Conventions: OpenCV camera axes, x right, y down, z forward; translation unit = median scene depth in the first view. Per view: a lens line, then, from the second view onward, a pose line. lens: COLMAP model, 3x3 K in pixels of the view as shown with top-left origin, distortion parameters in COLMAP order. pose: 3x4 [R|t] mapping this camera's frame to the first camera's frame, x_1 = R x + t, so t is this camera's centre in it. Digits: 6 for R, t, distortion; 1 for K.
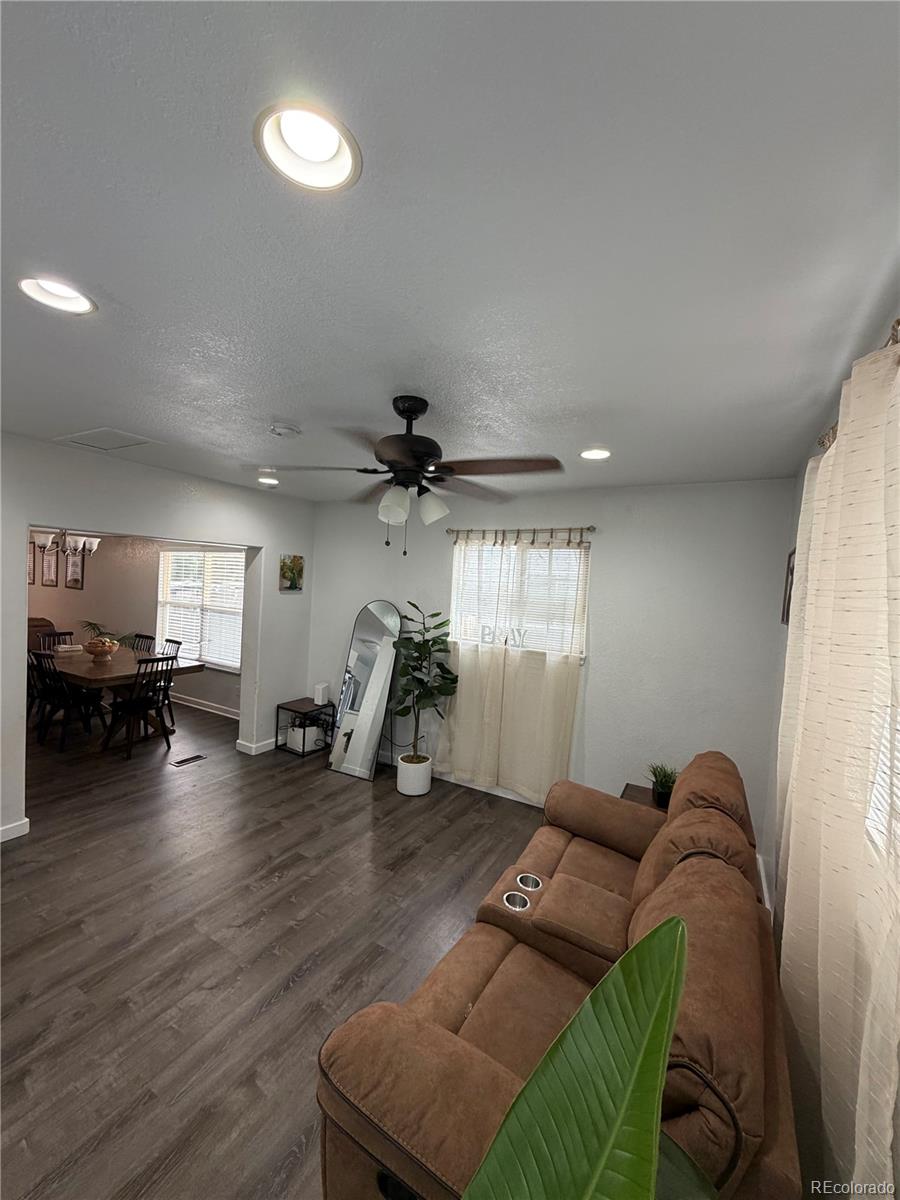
lens RADIAL K [[479.2, 0, 448.8], [0, 479.2, 602.9], [0, 0, 1]] dist [-0.003716, 0.000556]
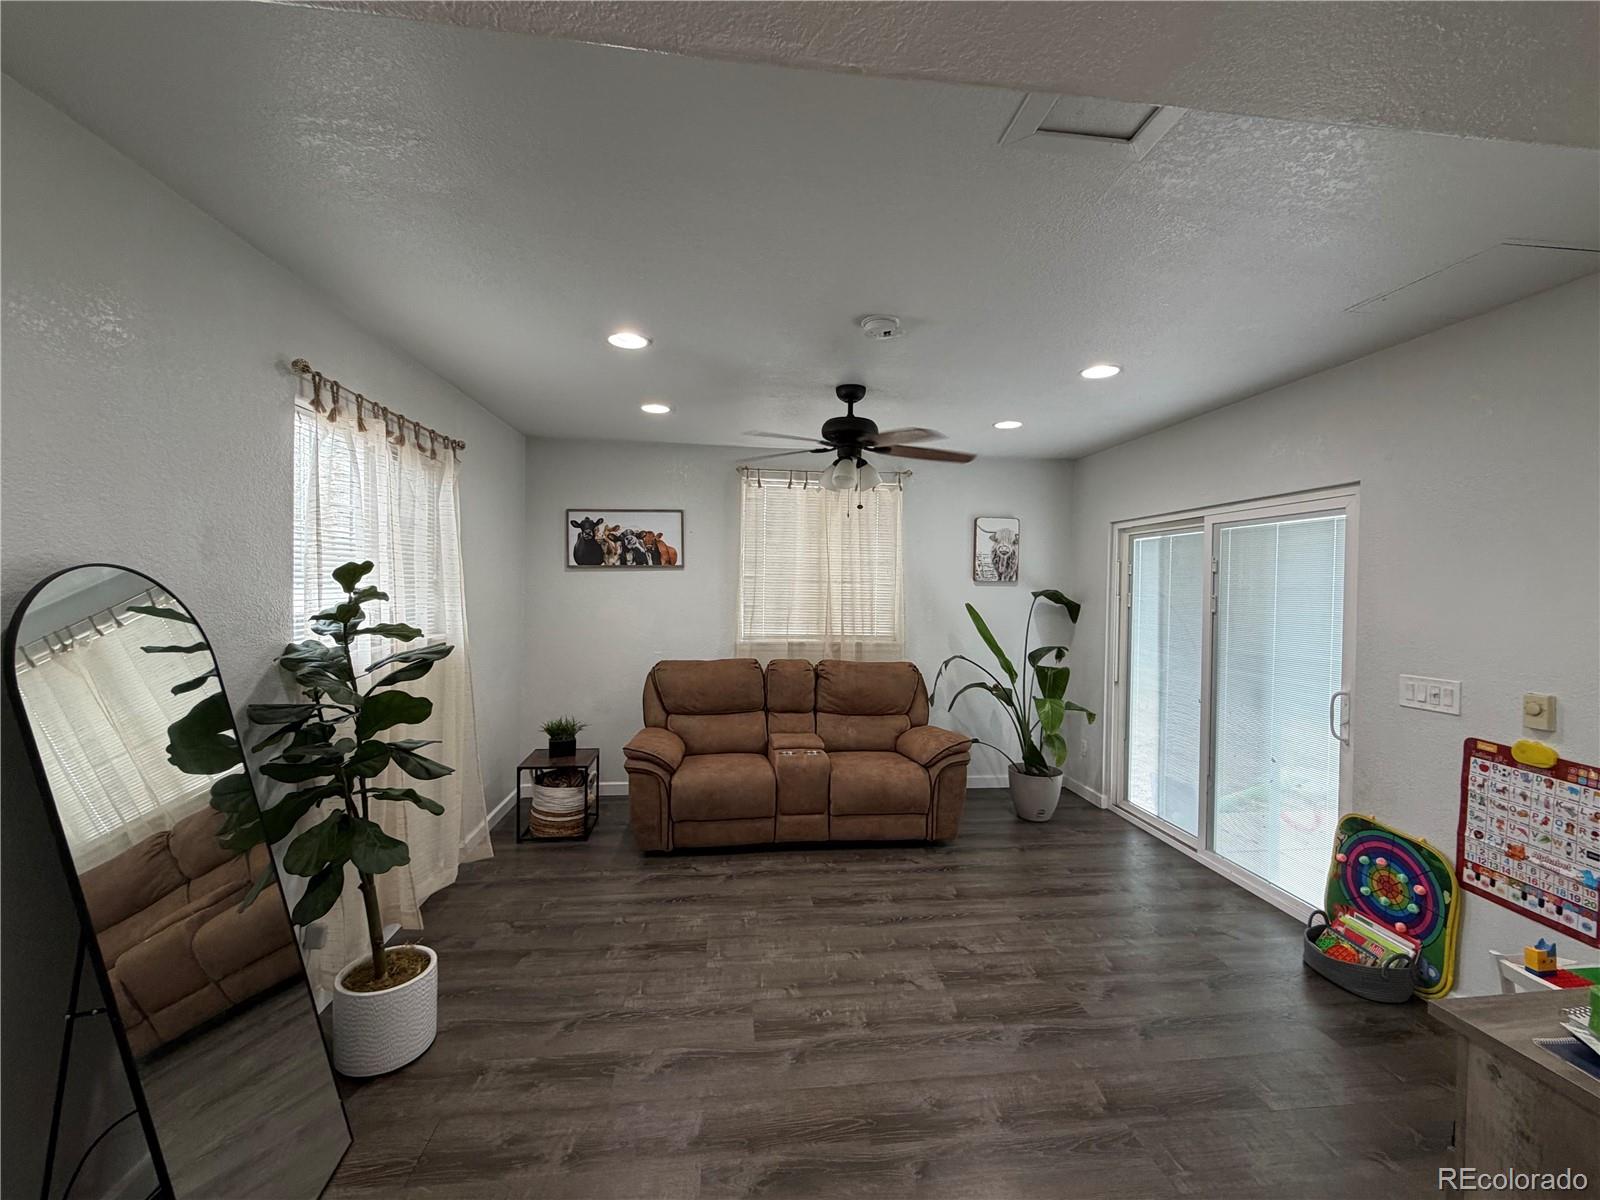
lens RADIAL K [[638.9, 0, 800.7], [0, 638.9, 604.4], [0, 0, 1]] dist [-0.003716, 0.000556]
pose [[-0.593772, -0.092692, 0.799276, -1.114476], [-0.007677, 0.993950, 0.109565, -0.048136], [-0.804596, 0.058920, -0.590892, 1.734736]]
